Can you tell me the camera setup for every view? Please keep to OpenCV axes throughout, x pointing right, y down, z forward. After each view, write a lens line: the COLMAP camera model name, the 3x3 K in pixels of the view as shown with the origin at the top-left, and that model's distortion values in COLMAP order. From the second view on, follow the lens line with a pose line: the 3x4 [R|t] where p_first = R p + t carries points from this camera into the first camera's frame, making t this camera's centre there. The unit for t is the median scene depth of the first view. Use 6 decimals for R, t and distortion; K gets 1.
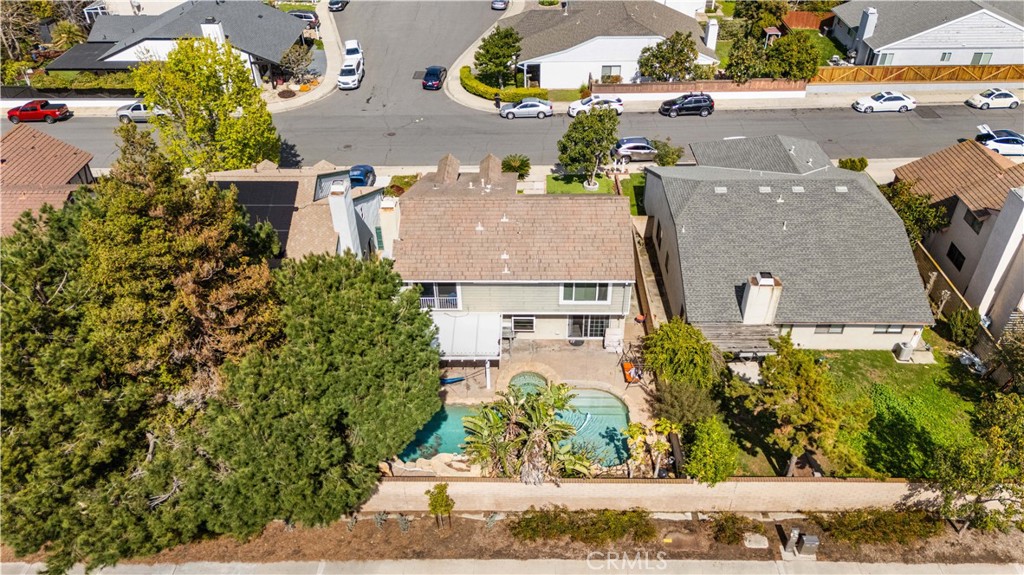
lens RADIAL K [[778.1, 0, 513.0], [0, 778.1, 285.5], [0, 0, 1]] dist [0.052962, -0.048238]
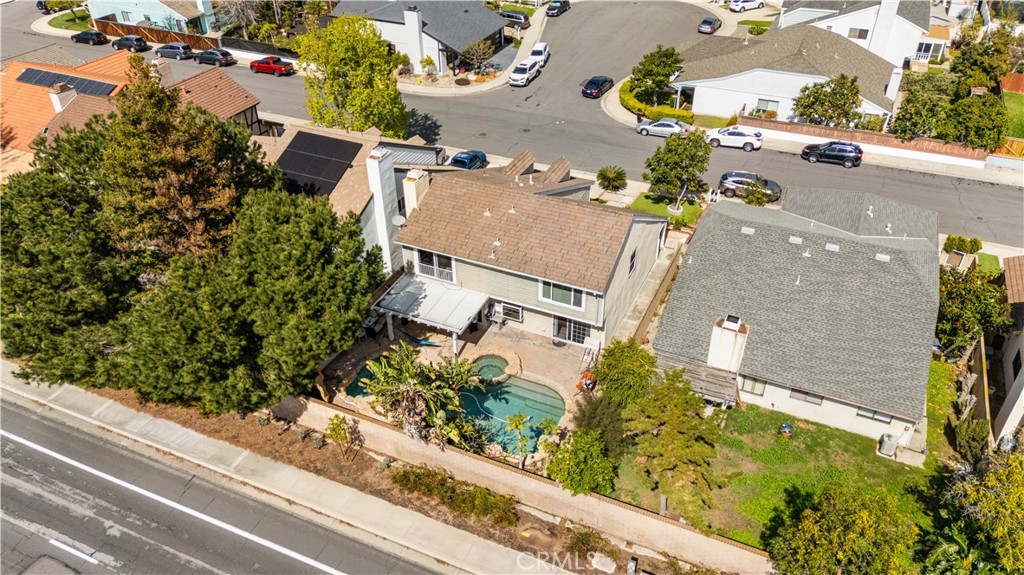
lens RADIAL K [[778.1, 0, 509.8], [0, 778.1, 290.7], [0, 0, 1]] dist [0.052962, -0.048238]
pose [[0.911667, 0.234639, -0.337354, 0.303063], [-0.240003, 0.970414, 0.026365, -0.005142], [0.333559, 0.056930, 0.941009, 0.004262]]
